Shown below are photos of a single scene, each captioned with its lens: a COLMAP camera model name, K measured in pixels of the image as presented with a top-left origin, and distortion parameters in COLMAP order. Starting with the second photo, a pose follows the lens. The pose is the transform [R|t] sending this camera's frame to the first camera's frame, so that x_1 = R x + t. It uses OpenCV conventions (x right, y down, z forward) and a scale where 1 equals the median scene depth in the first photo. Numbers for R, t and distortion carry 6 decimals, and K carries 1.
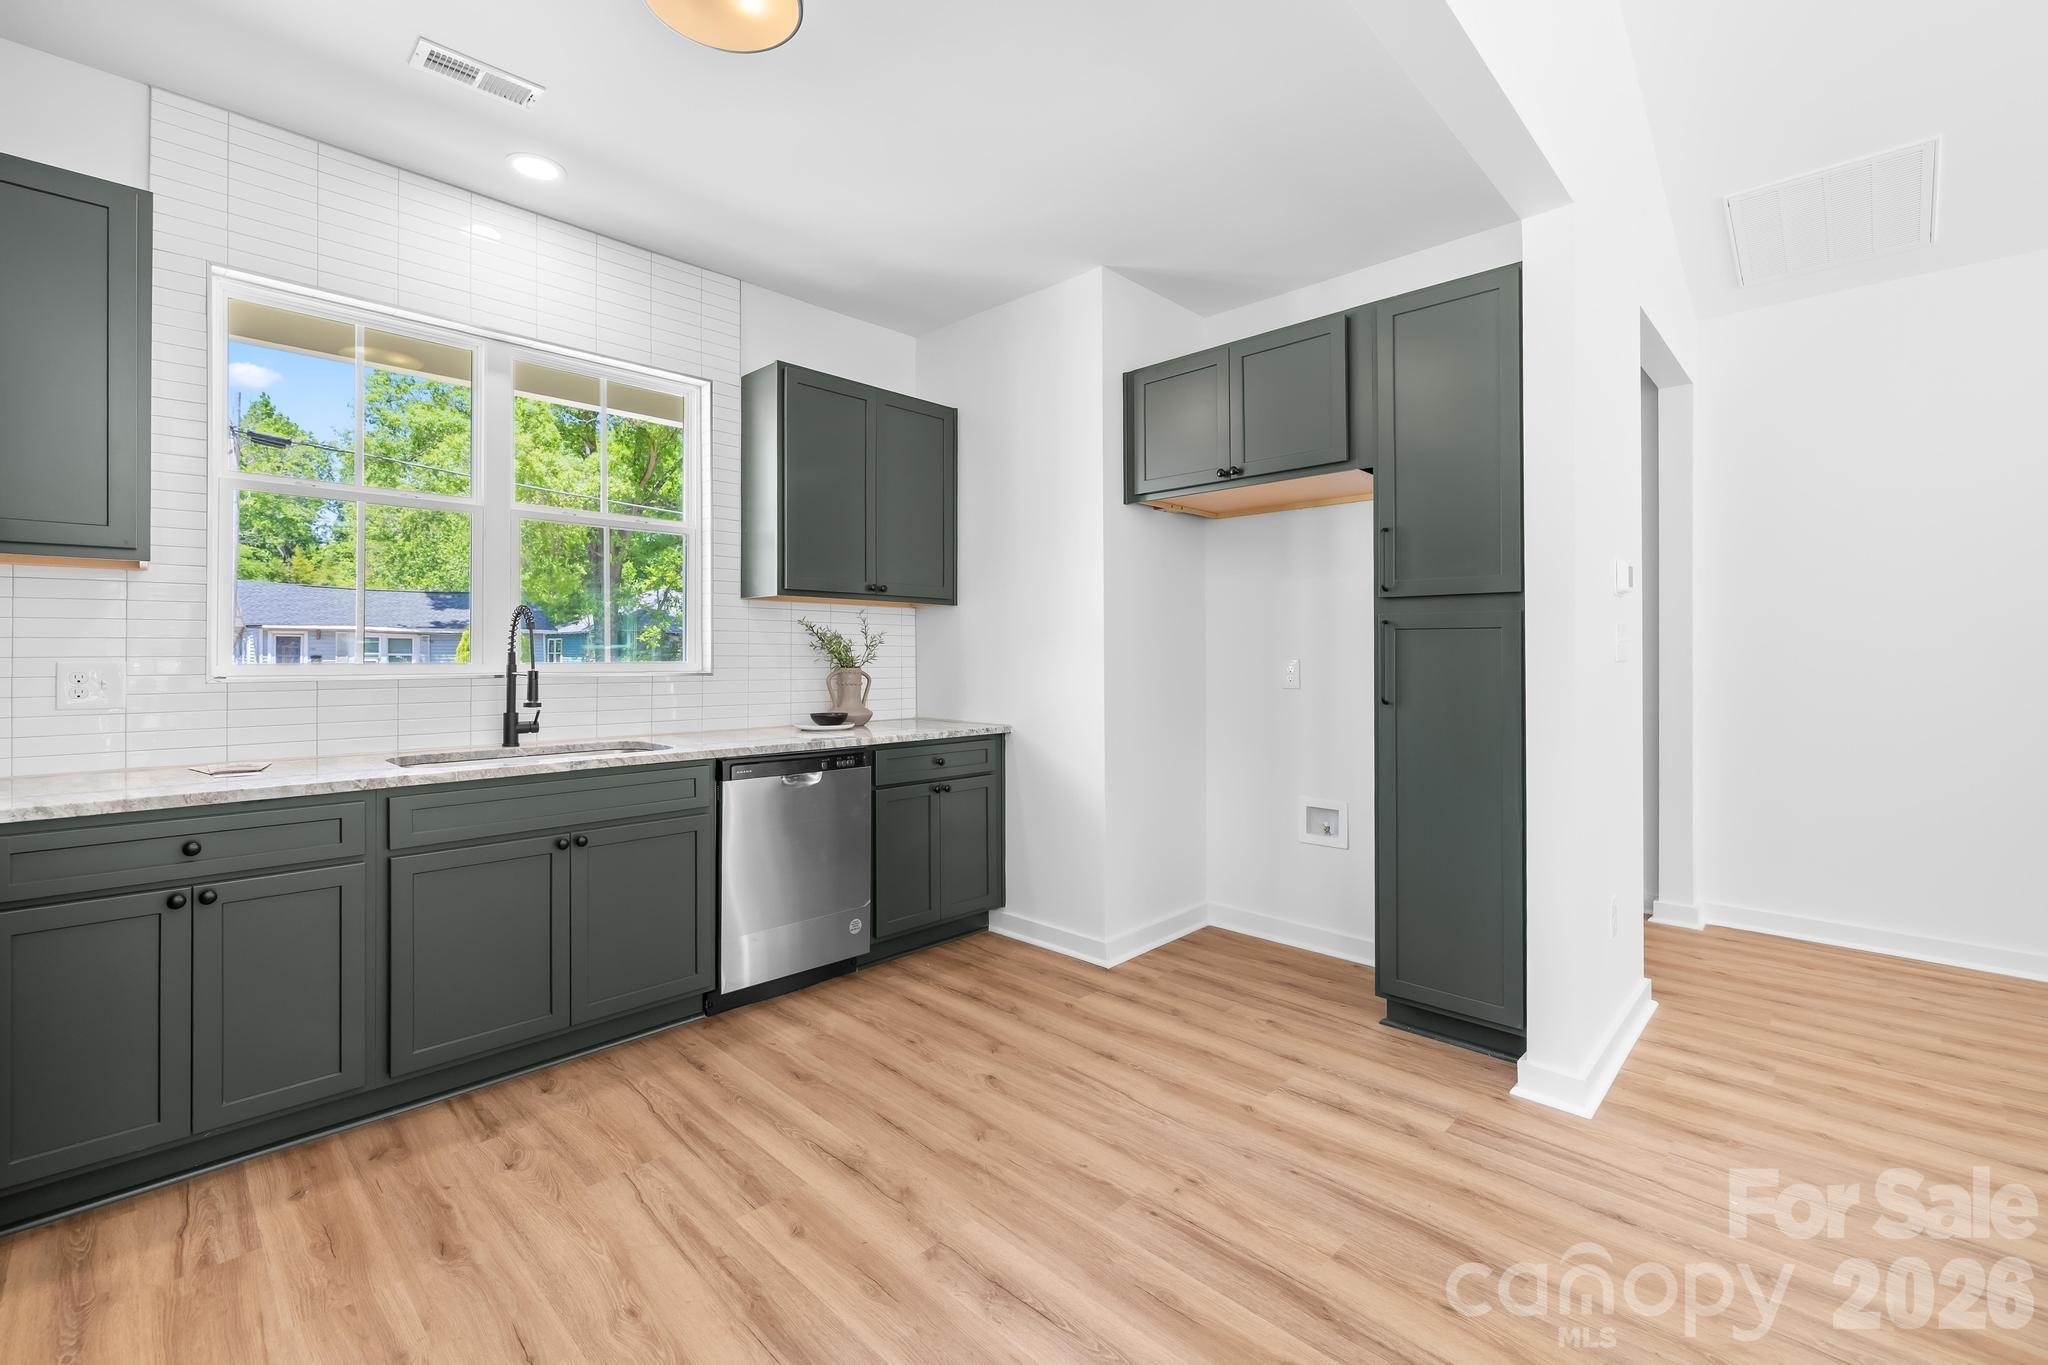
lens RADIAL K [[874.3, 0, 998.2], [0, 874.3, 652.2], [0, 0, 1]] dist [0.002868, -0.000476]
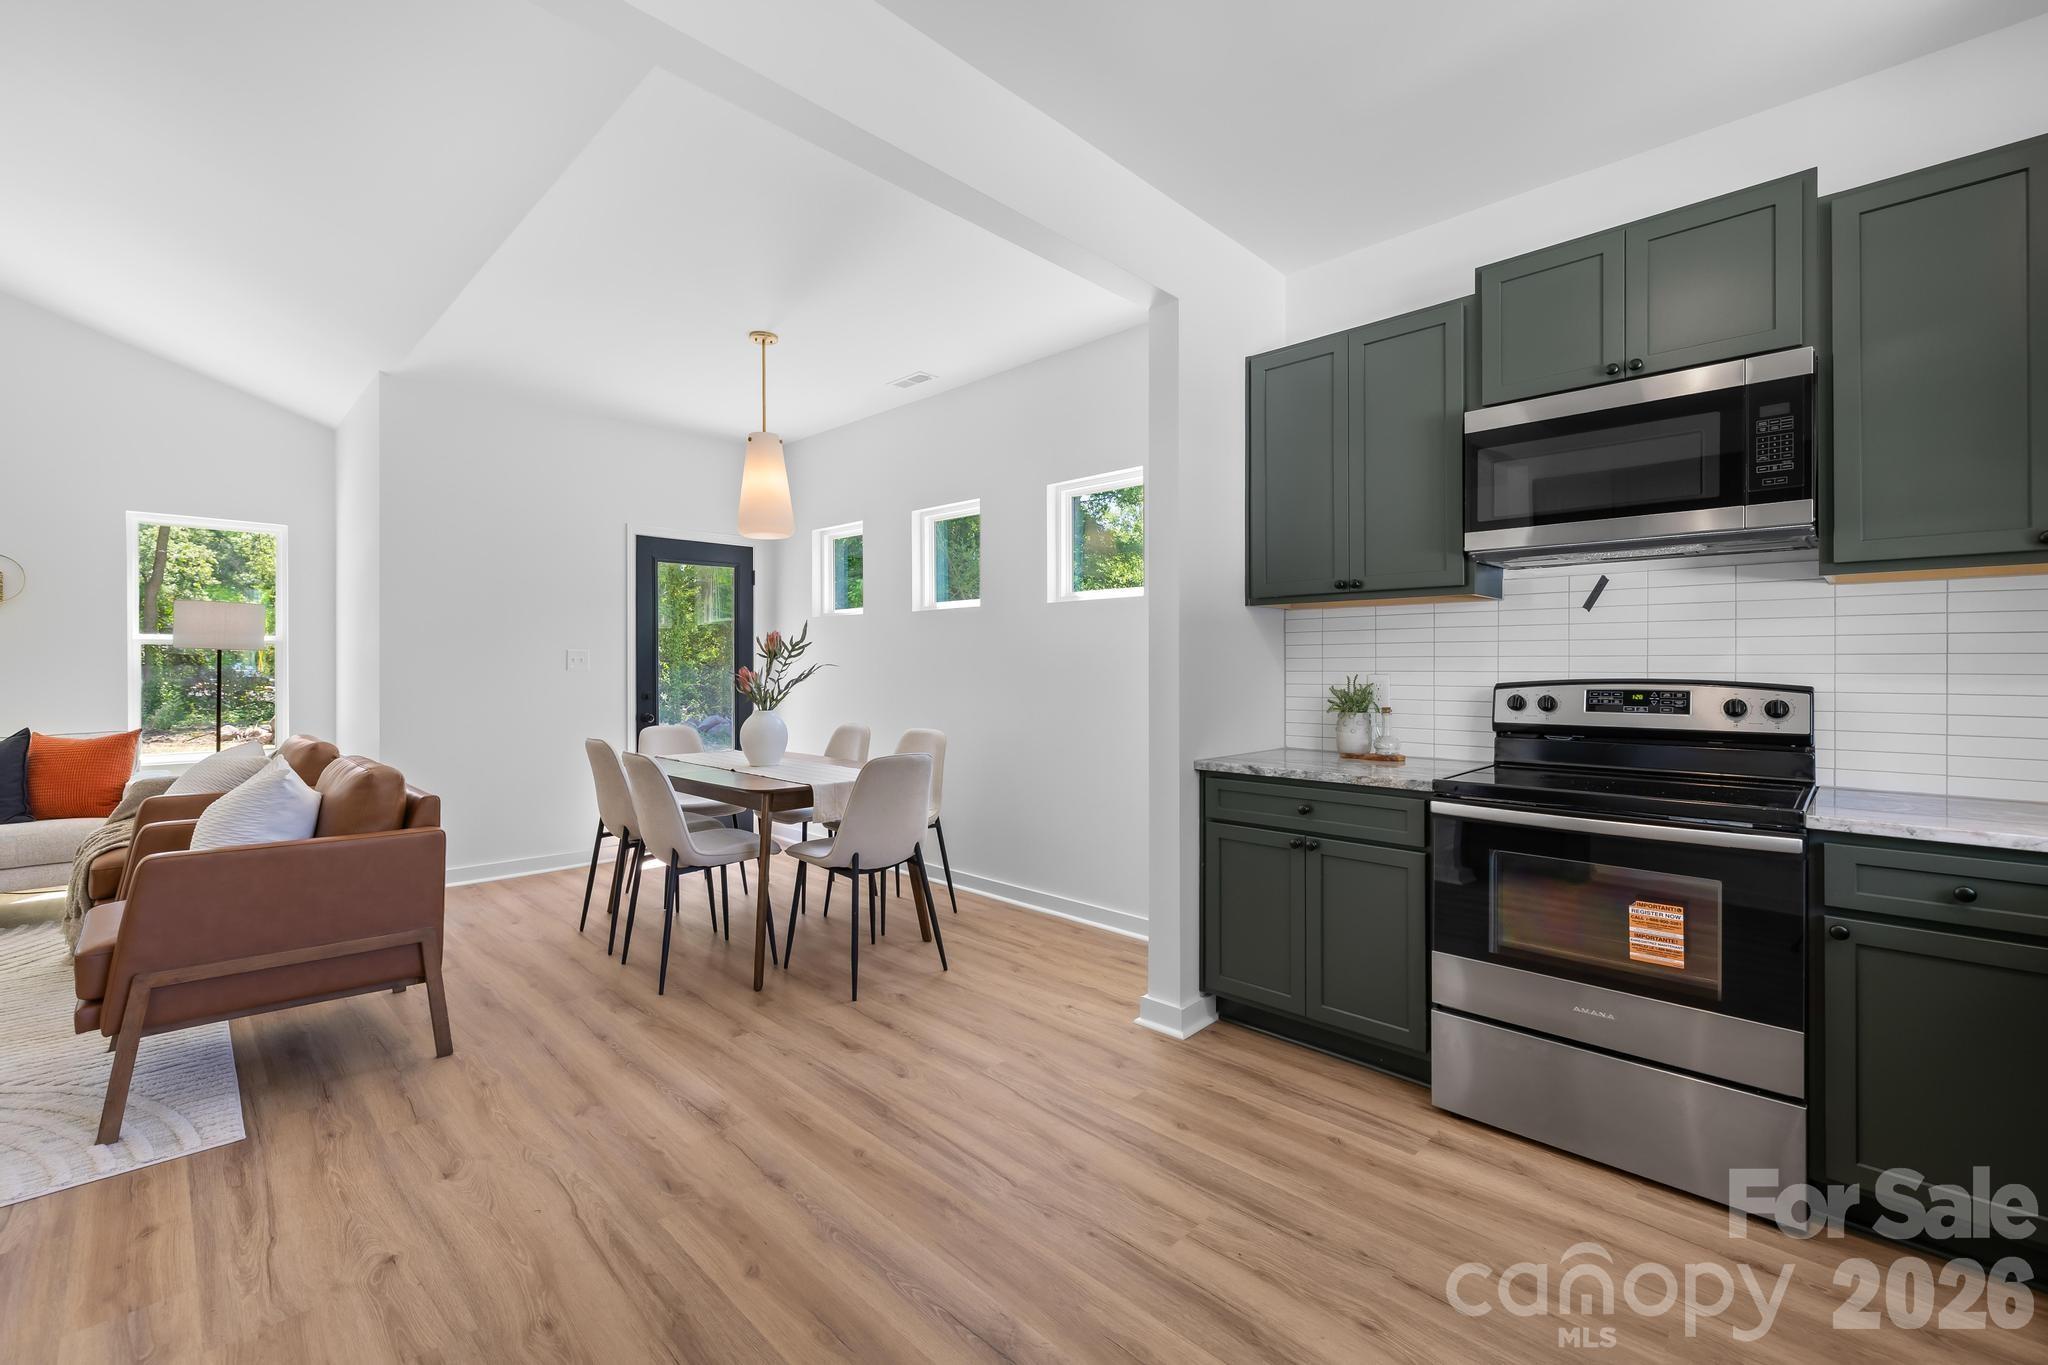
lens RADIAL K [[874.3, 0, 1013.4], [0, 874.3, 674.5], [0, 0, 1]] dist [0.002868, -0.000476]
pose [[-0.999965, -0.003792, -0.007440, -0.000877], [-0.003870, 0.999938, 0.010471, -0.000575], [0.007400, 0.010499, -0.999918, 1.191870]]
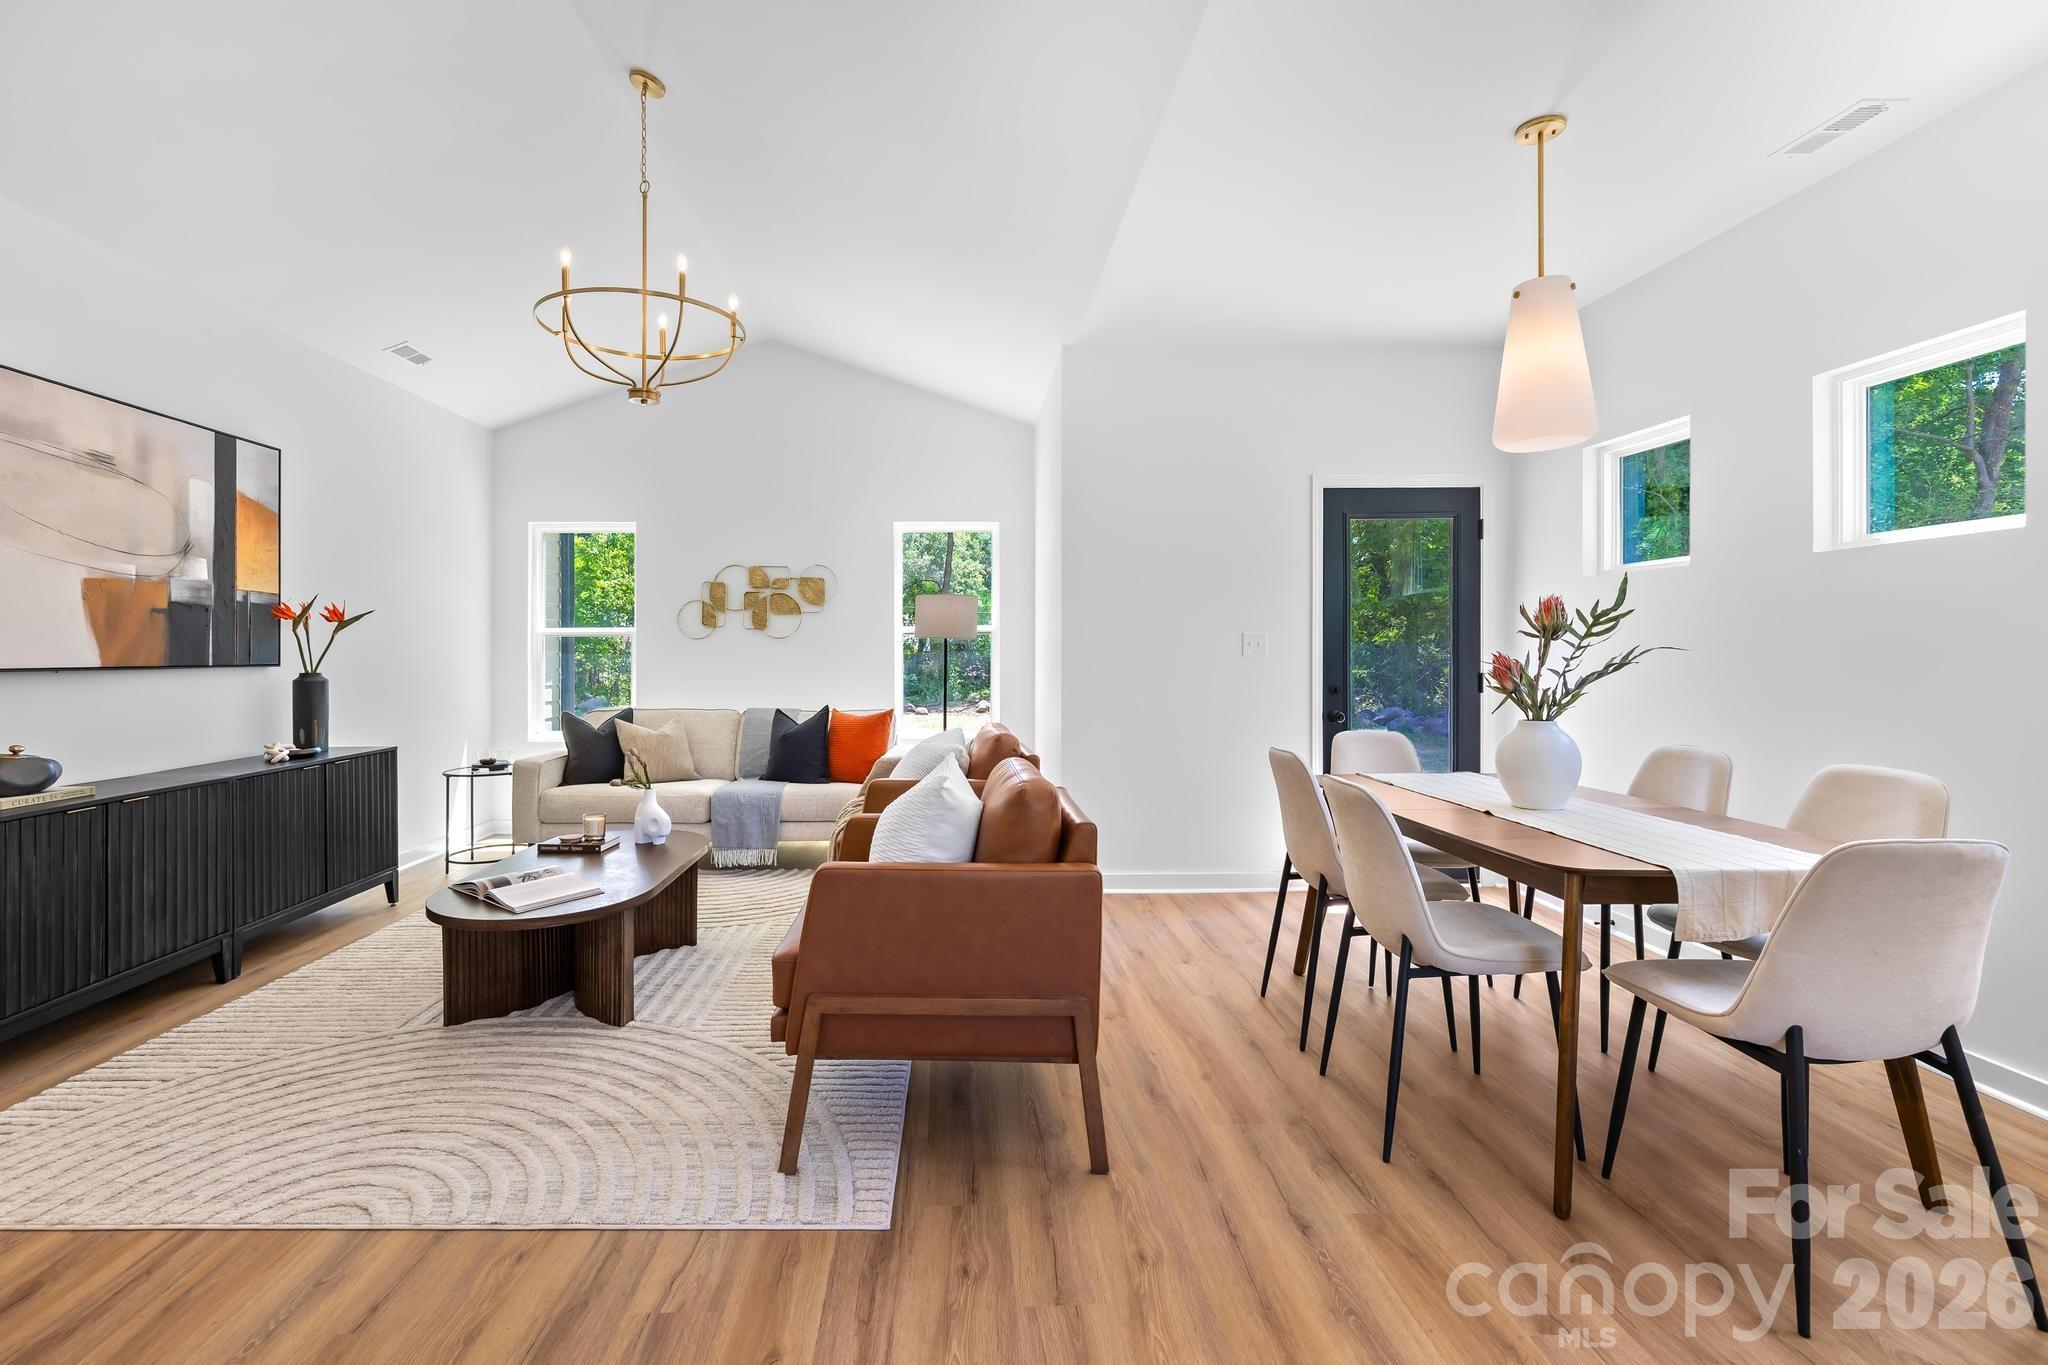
lens RADIAL K [[874.3, 0, 961.0], [0, 874.3, 658.7], [0, 0, 1]] dist [0.002868, -0.000476]
pose [[-0.718887, -0.003707, 0.695117, 0.198750], [0.004453, 0.999941, 0.009937, -0.001468], [-0.695113, 0.010239, -0.718828, 0.820468]]
